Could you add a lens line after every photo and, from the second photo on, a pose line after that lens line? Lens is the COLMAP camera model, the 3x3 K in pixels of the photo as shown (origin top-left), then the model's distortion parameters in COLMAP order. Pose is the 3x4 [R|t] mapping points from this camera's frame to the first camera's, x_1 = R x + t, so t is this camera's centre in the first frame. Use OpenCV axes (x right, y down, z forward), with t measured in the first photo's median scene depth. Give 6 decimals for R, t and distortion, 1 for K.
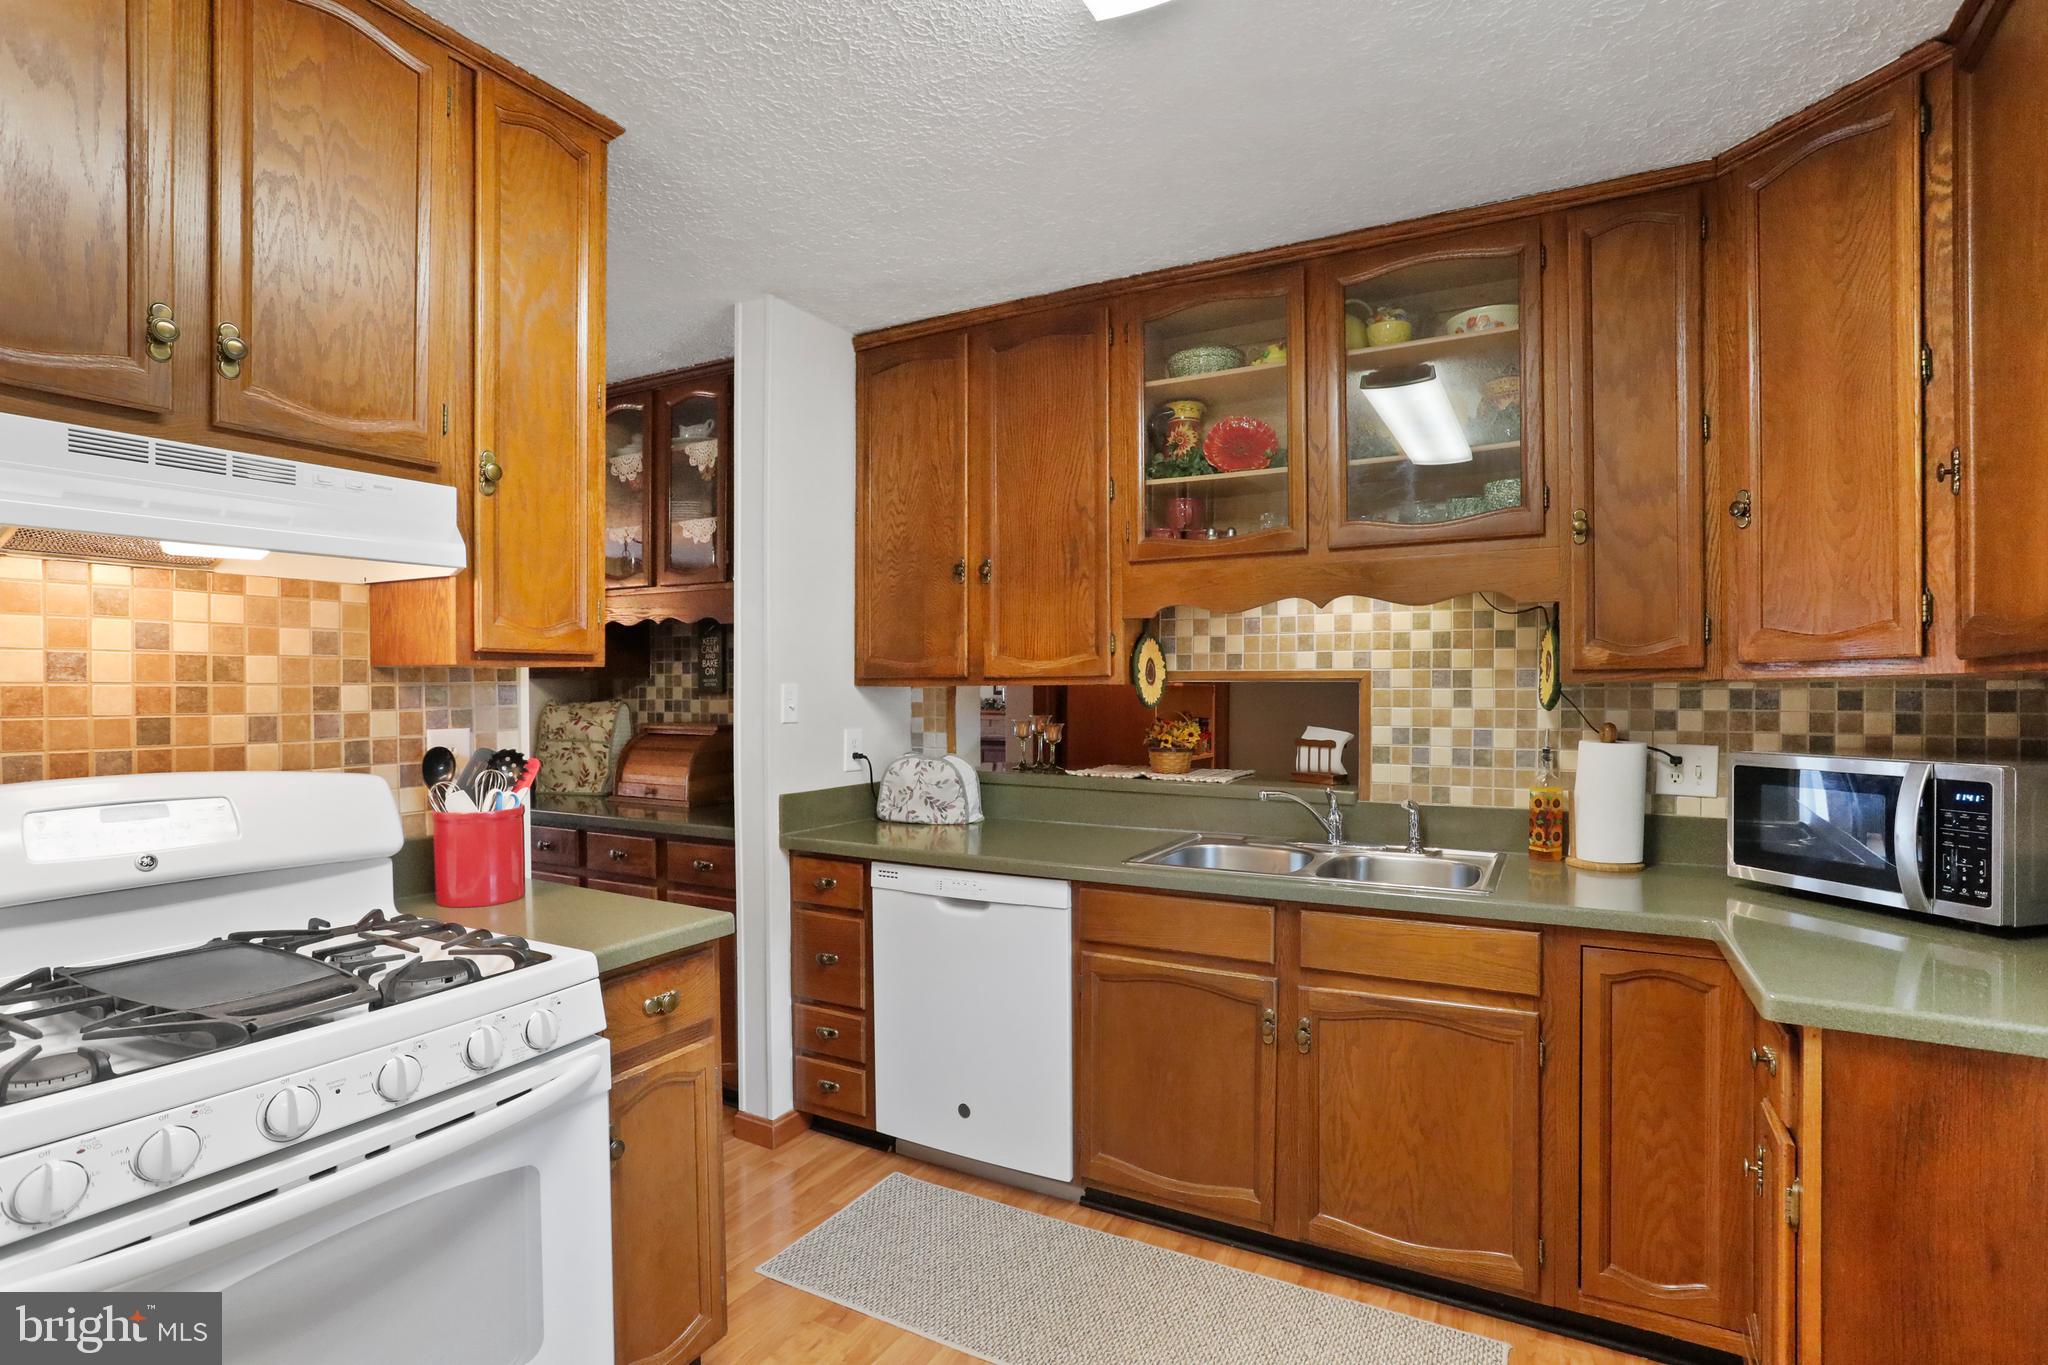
lens RADIAL K [[983.0, 0, 1016.4], [0, 983.0, 686.5], [0, 0, 1]] dist [-0.025792, 0.003113]
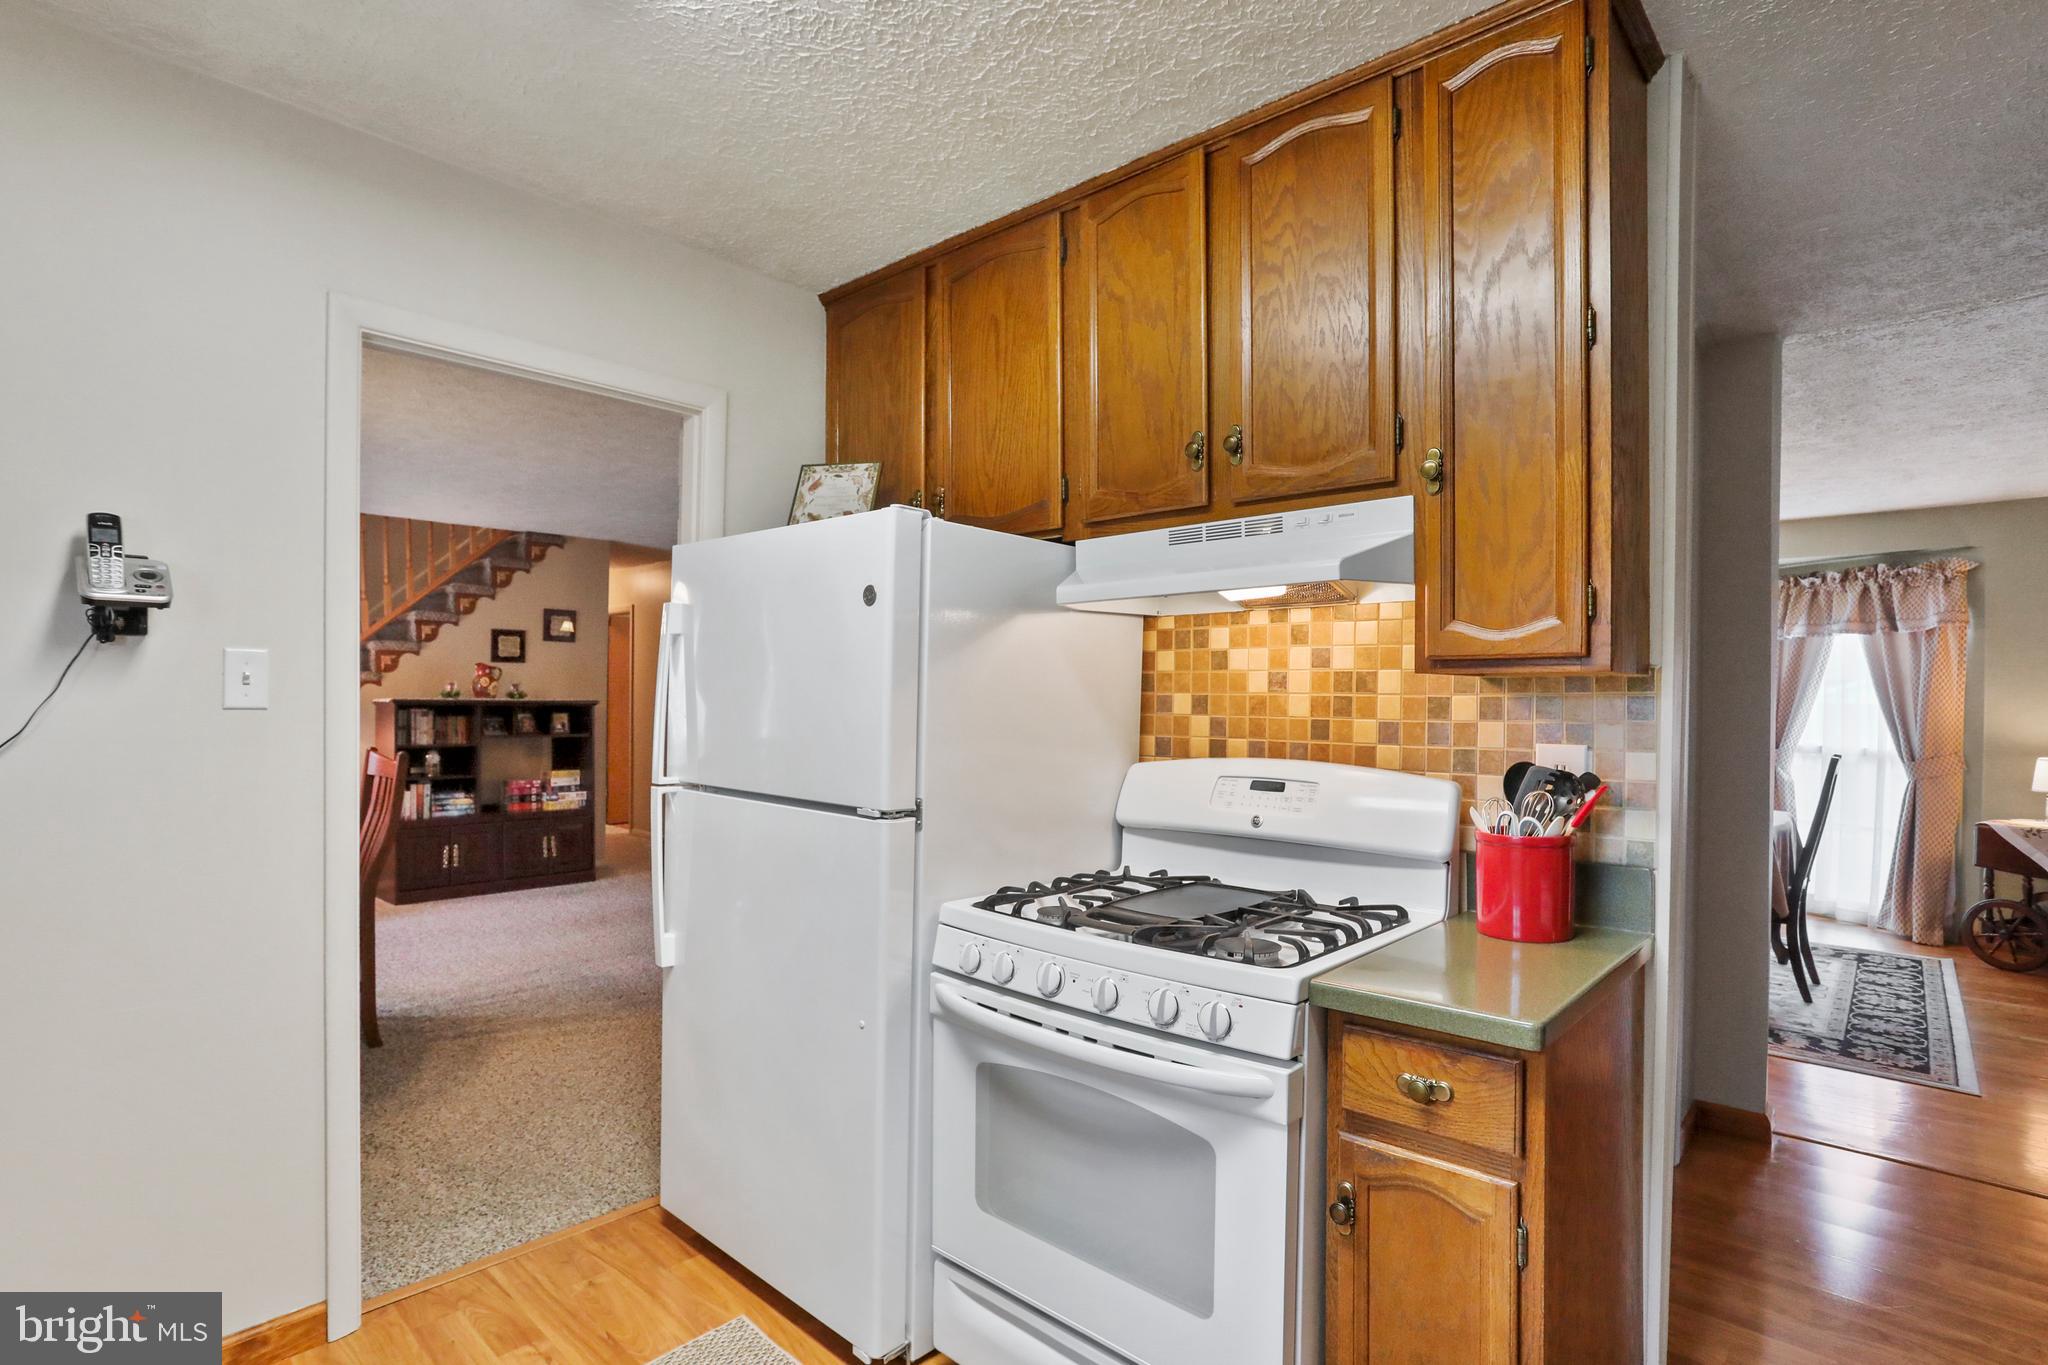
lens RADIAL K [[983.0, 0, 1014.0], [0, 983.0, 686.3], [0, 0, 1]] dist [-0.025792, 0.003113]
pose [[-0.205510, -0.013034, -0.978568, 0.506962], [-0.010360, 0.999884, -0.011142, 0.006166], [0.978600, 0.007849, -0.205621, 0.853022]]
